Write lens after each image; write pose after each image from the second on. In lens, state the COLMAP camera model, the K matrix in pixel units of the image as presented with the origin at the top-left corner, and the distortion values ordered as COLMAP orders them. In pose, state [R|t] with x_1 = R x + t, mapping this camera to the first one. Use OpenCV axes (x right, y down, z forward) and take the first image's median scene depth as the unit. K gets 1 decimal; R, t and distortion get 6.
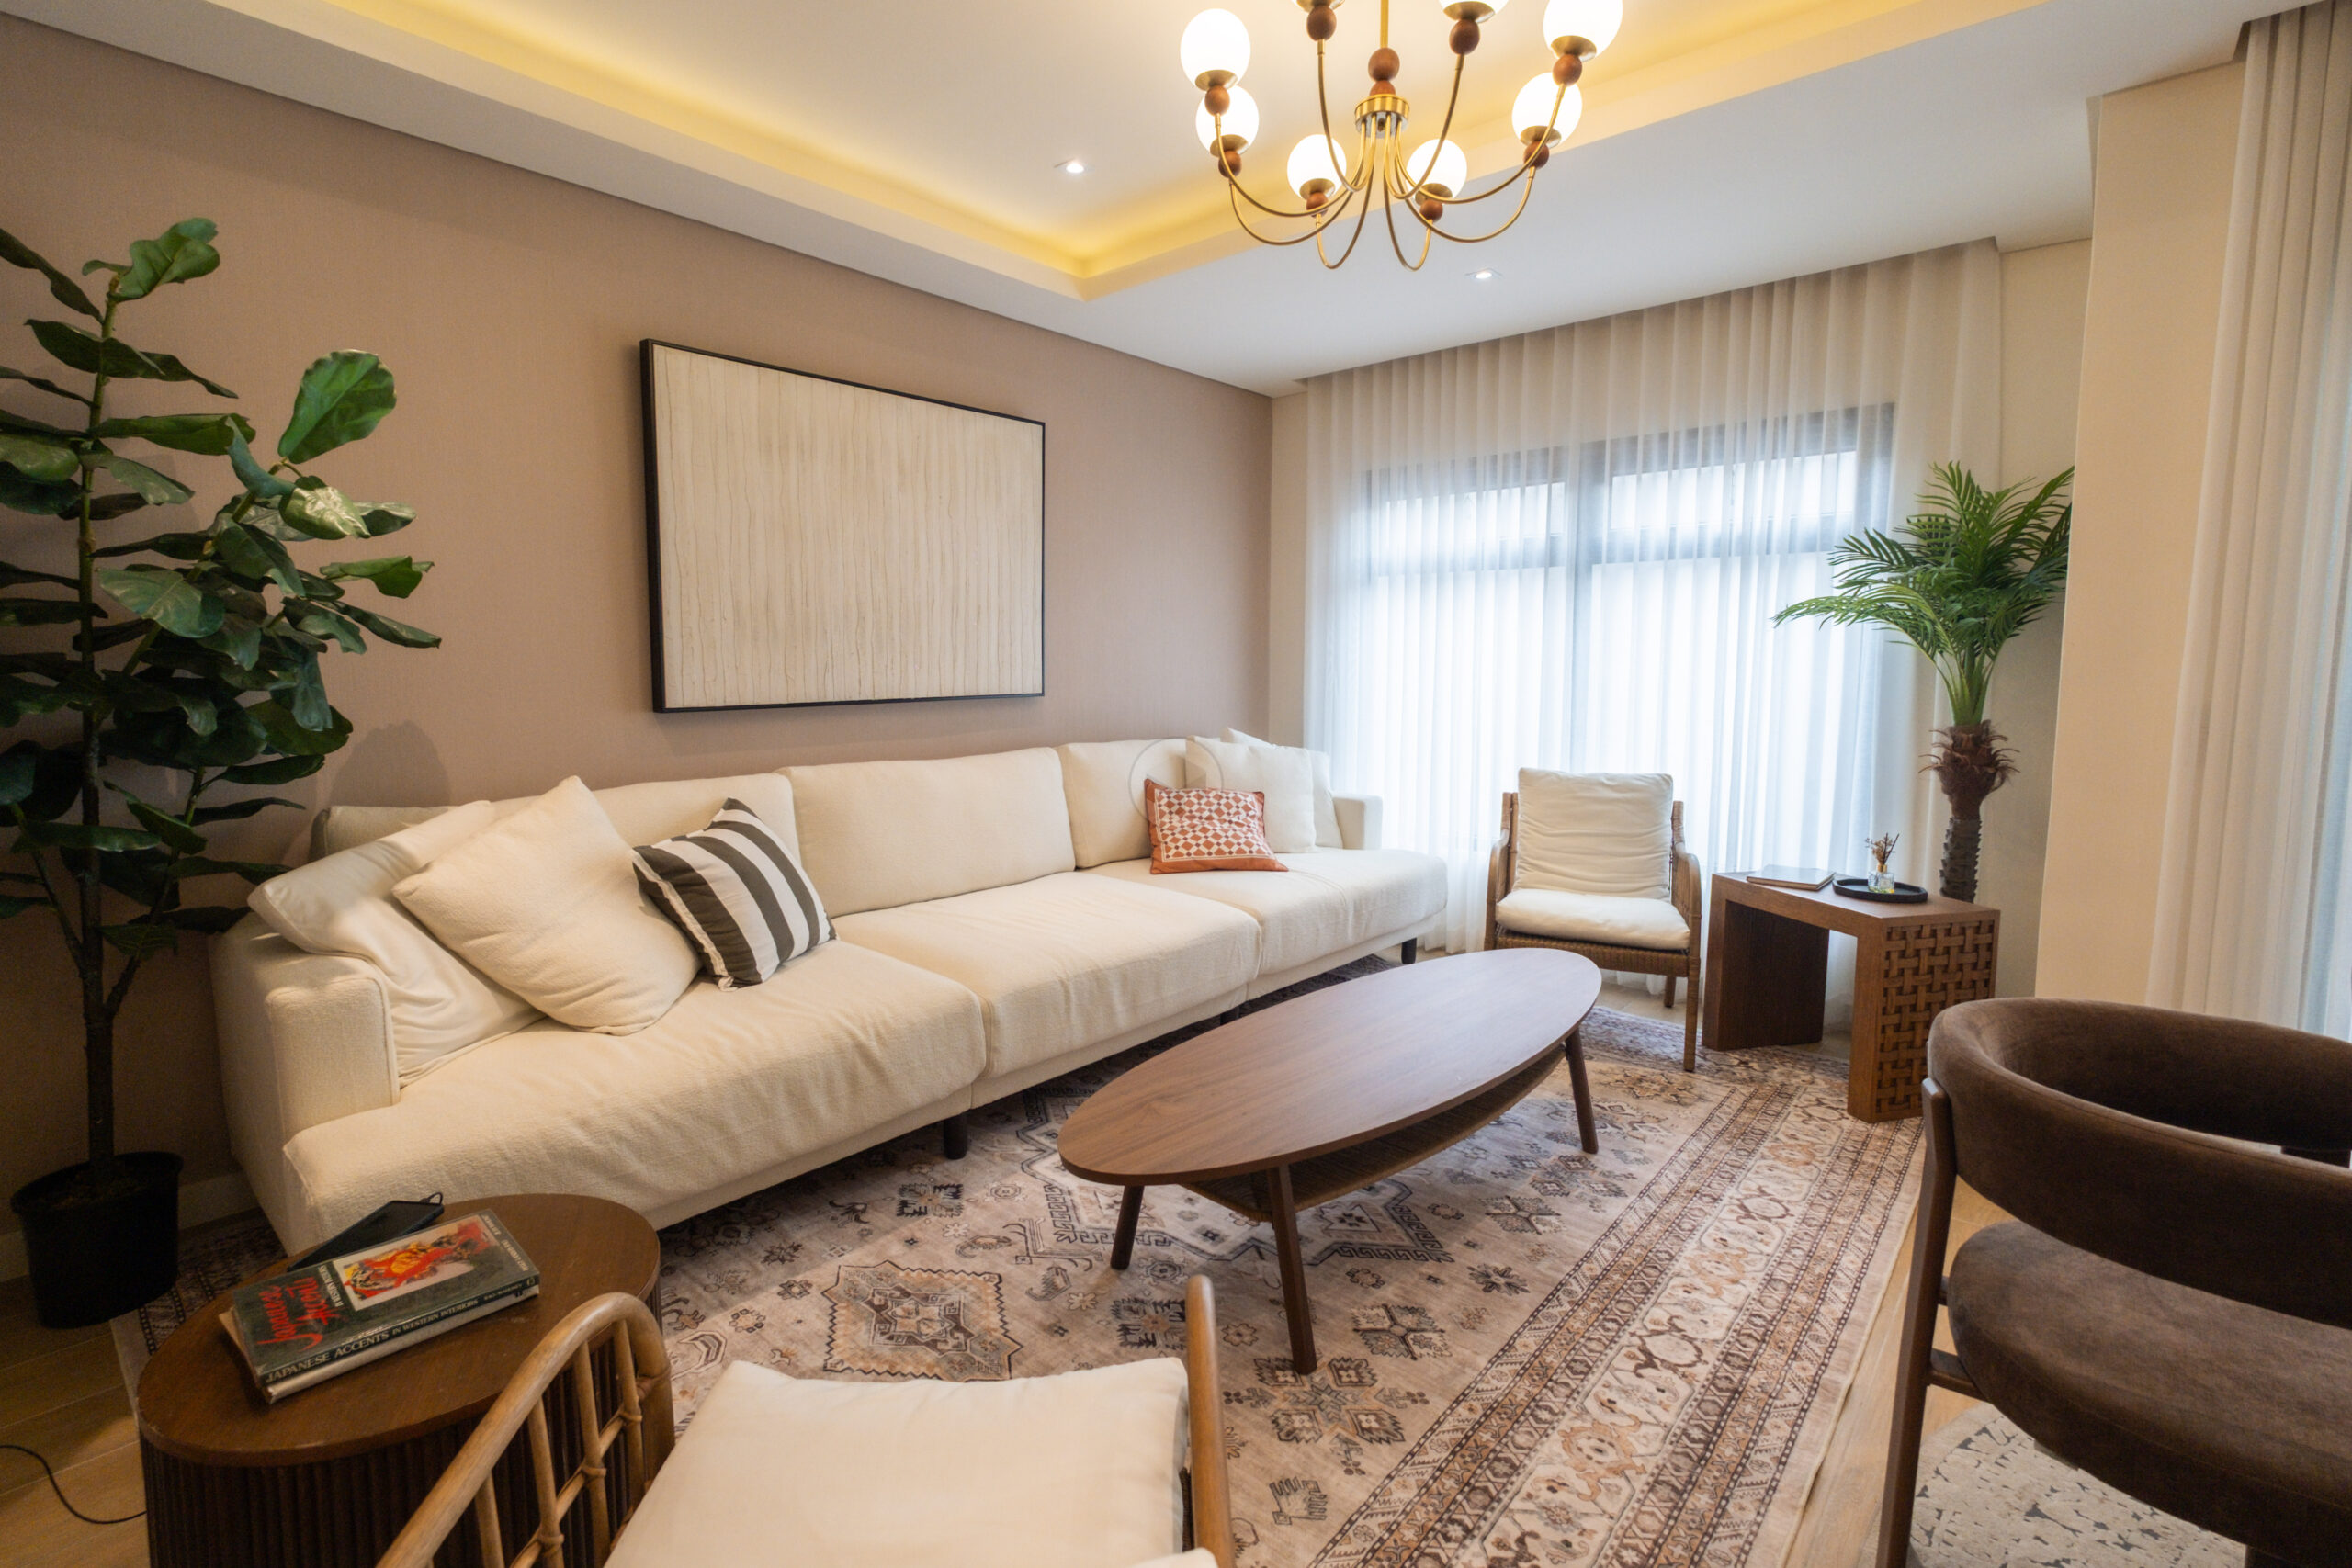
lens RADIAL K [[1074.5, 0, 1174.4], [0, 1074.5, 760.8], [0, 0, 1]] dist [-0.000311, -0.001910]
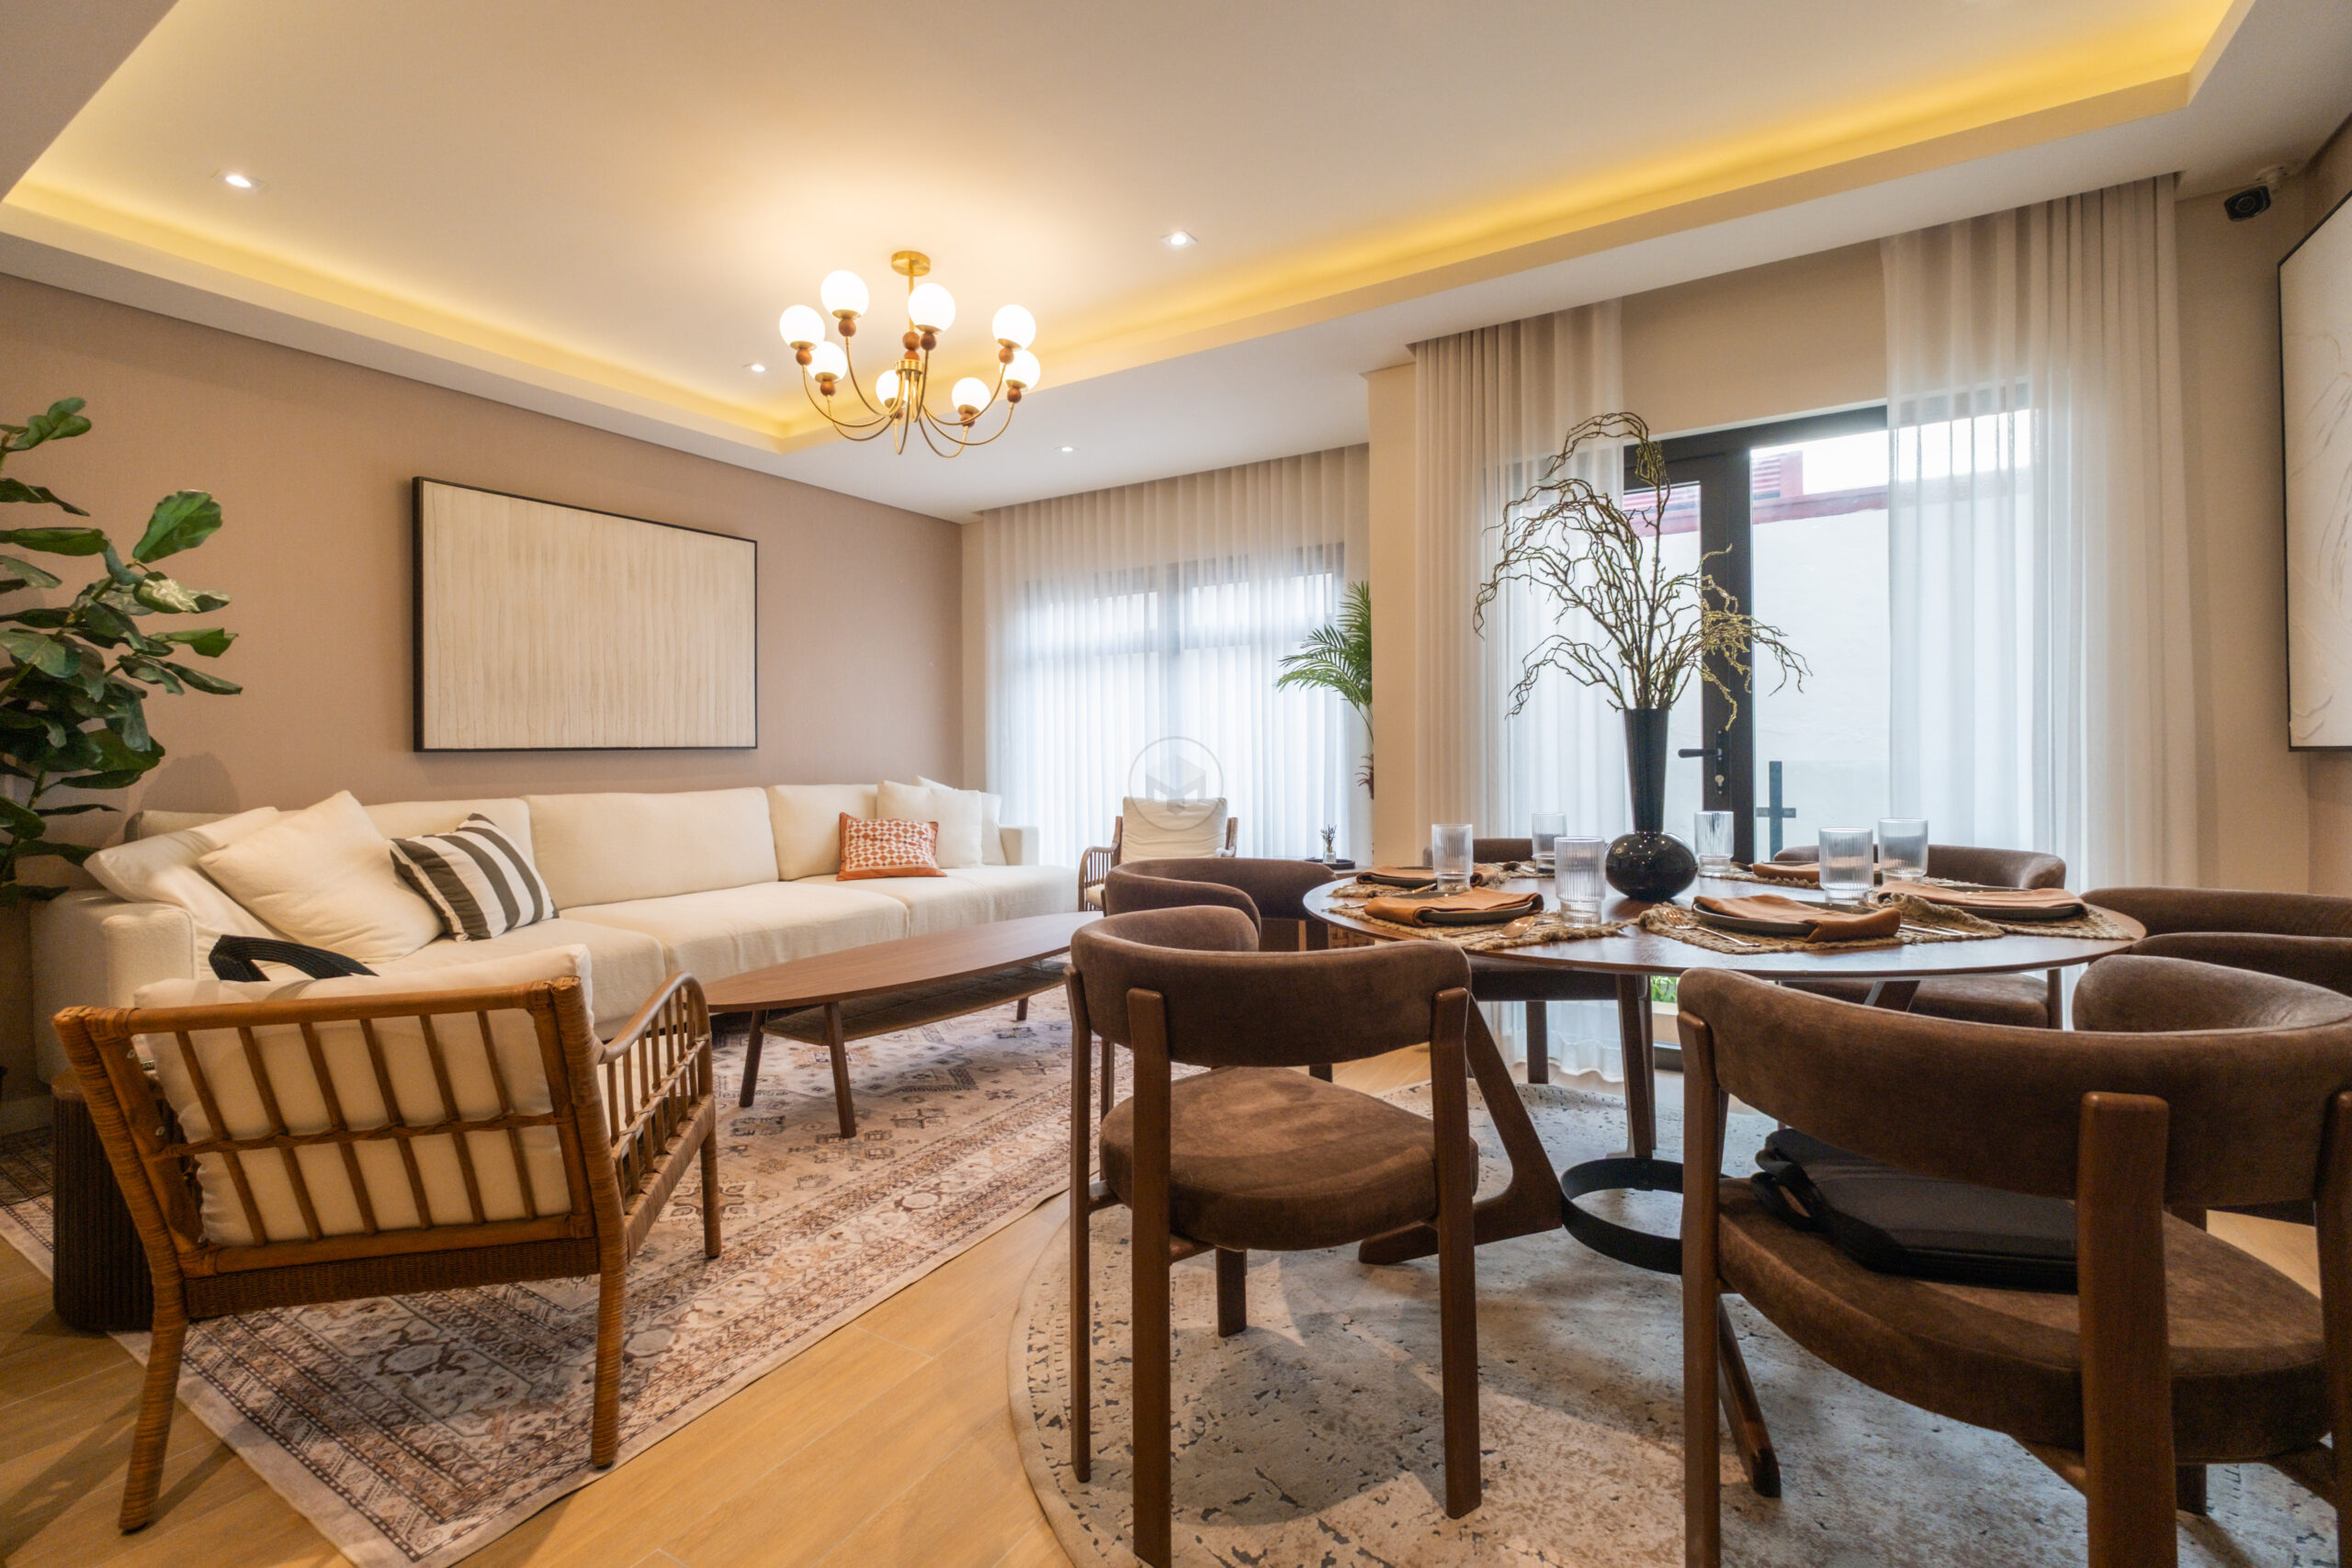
lens RADIAL K [[1030.9, 0, 1173.5], [0, 1030.9, 760.7], [0, 0, 1]] dist [0.000230, 0.000284]
pose [[0.985480, -0.012121, 0.169356, 0.242556], [0.027263, 0.995802, -0.087373, 0.113417], [-0.167586, 0.090722, 0.981674, -0.439389]]
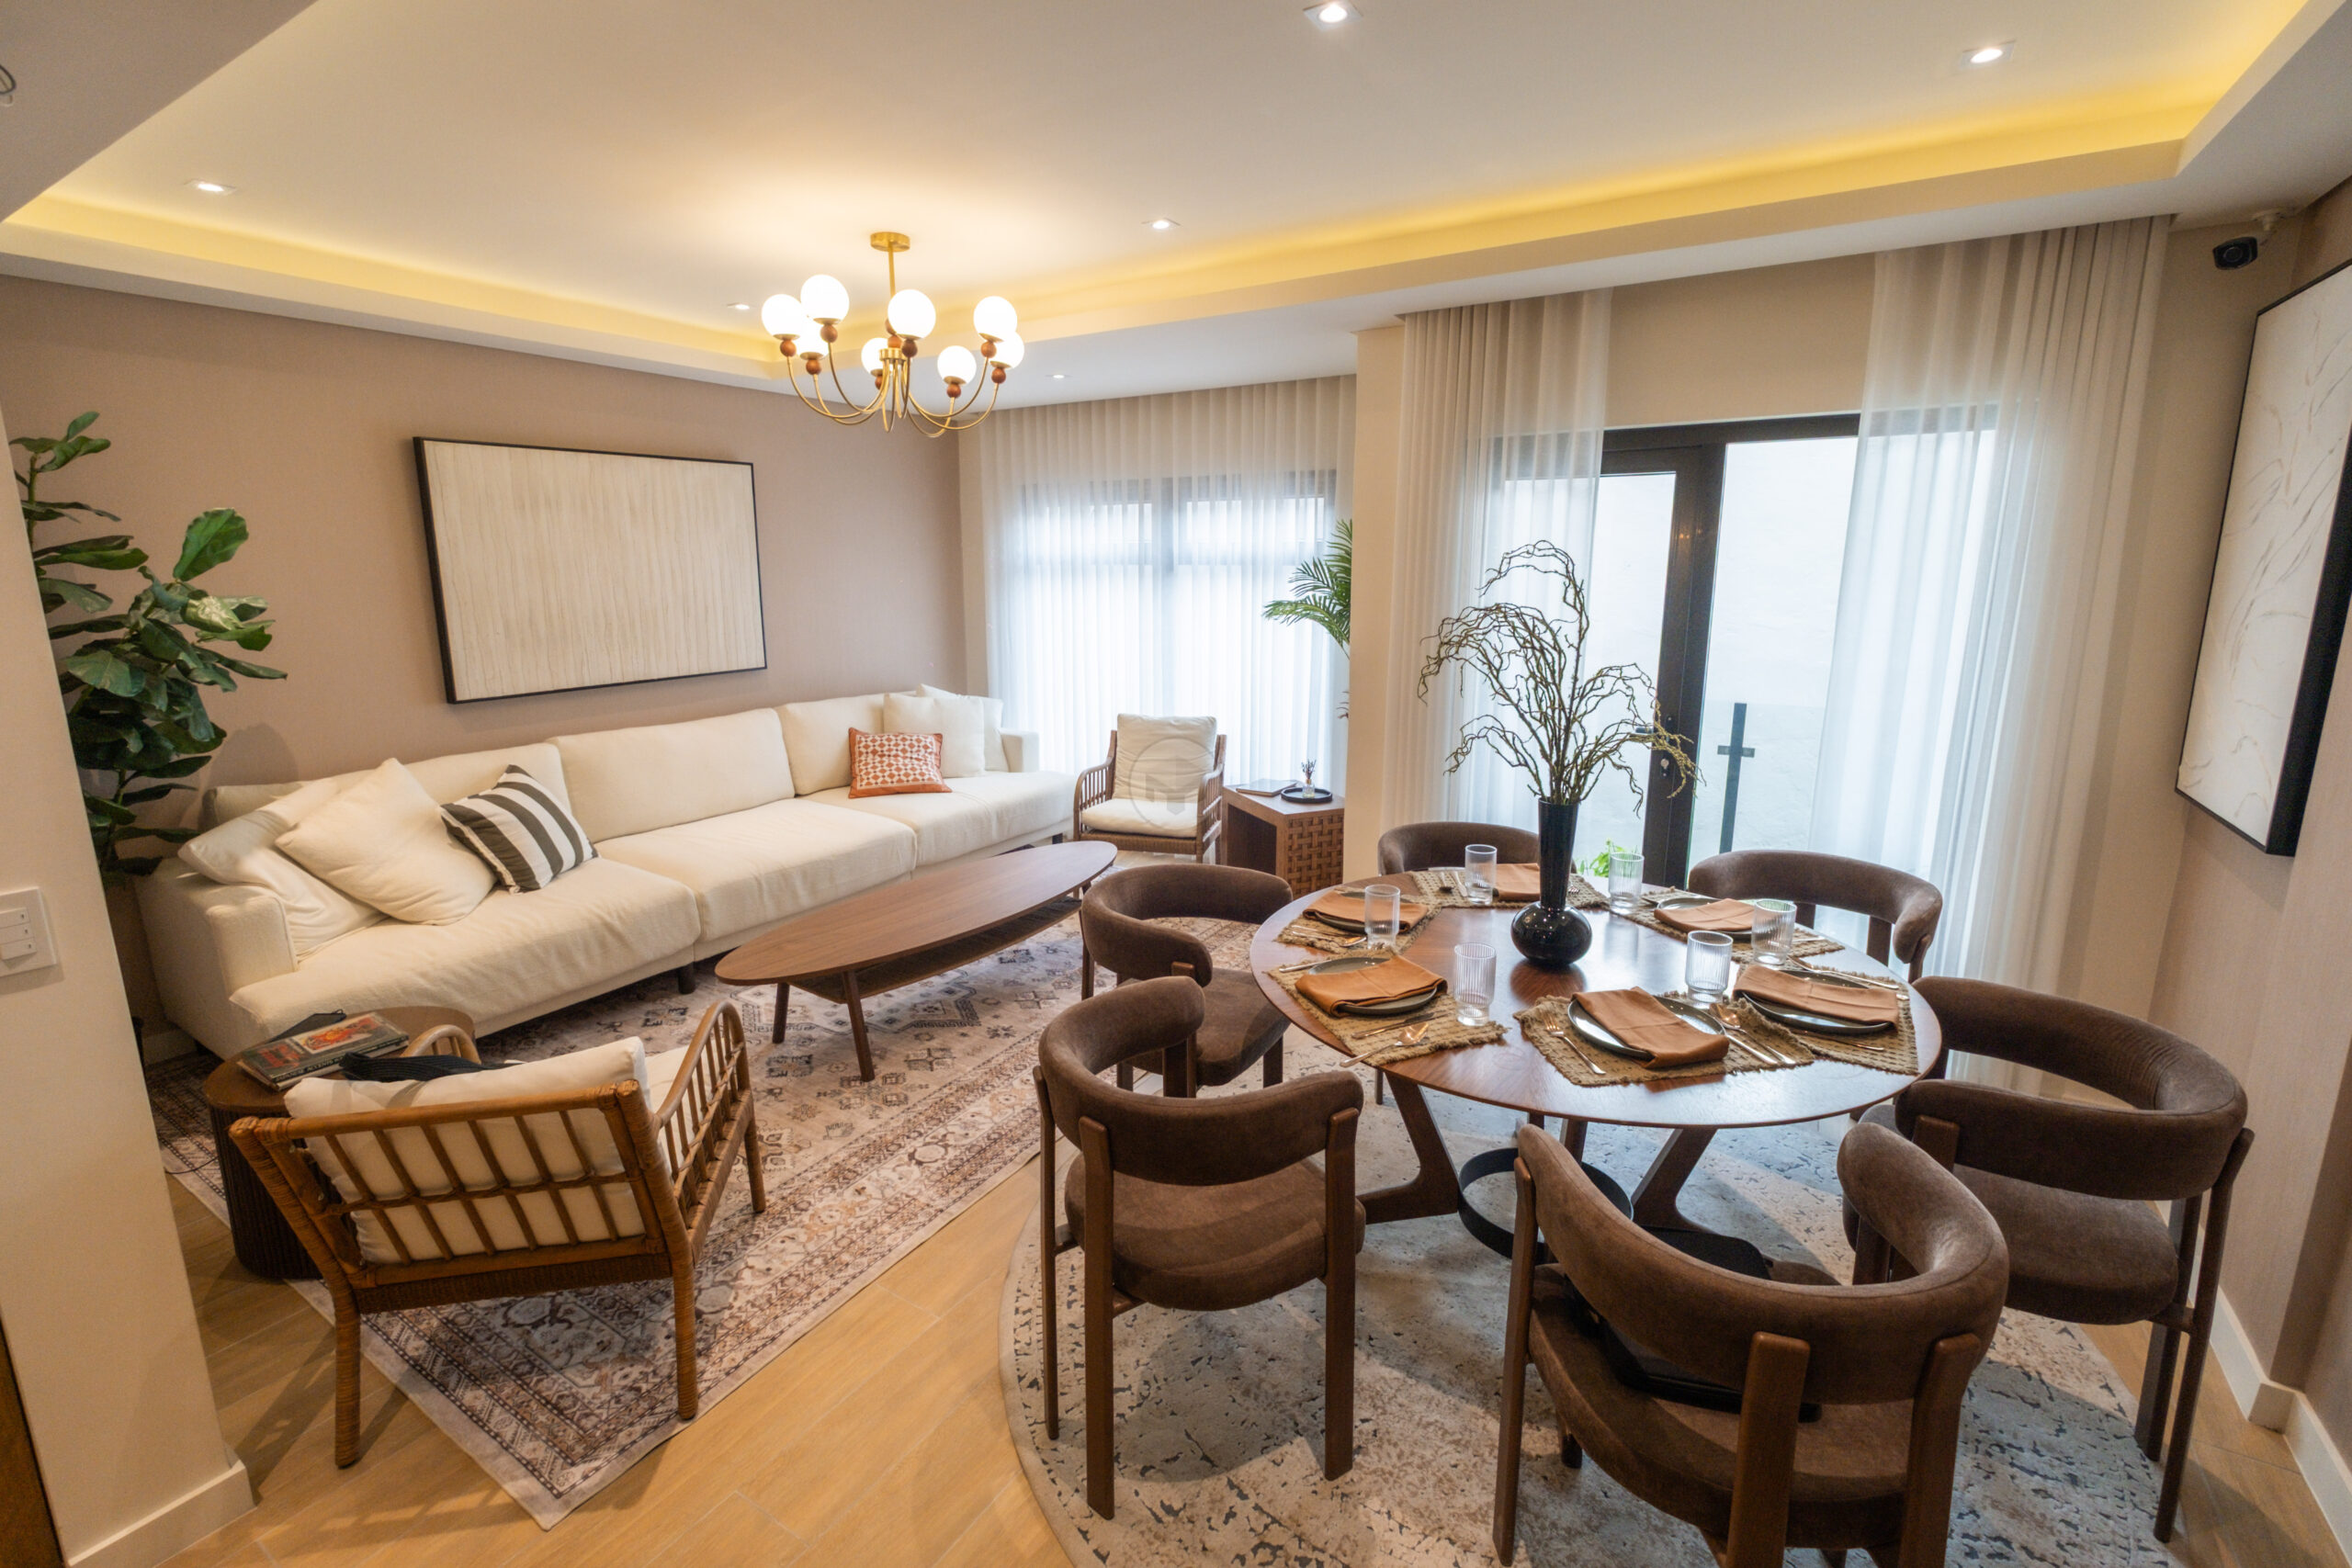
lens RADIAL K [[1030.9, 0, 1172.5], [0, 1030.9, 762.9], [0, 0, 1]] dist [0.000230, 0.000284]
pose [[0.987919, -0.032868, 0.151446, 0.273060], [0.017317, 0.994543, 0.102881, -0.101249], [-0.154001, -0.099015, 0.983097, -0.534386]]
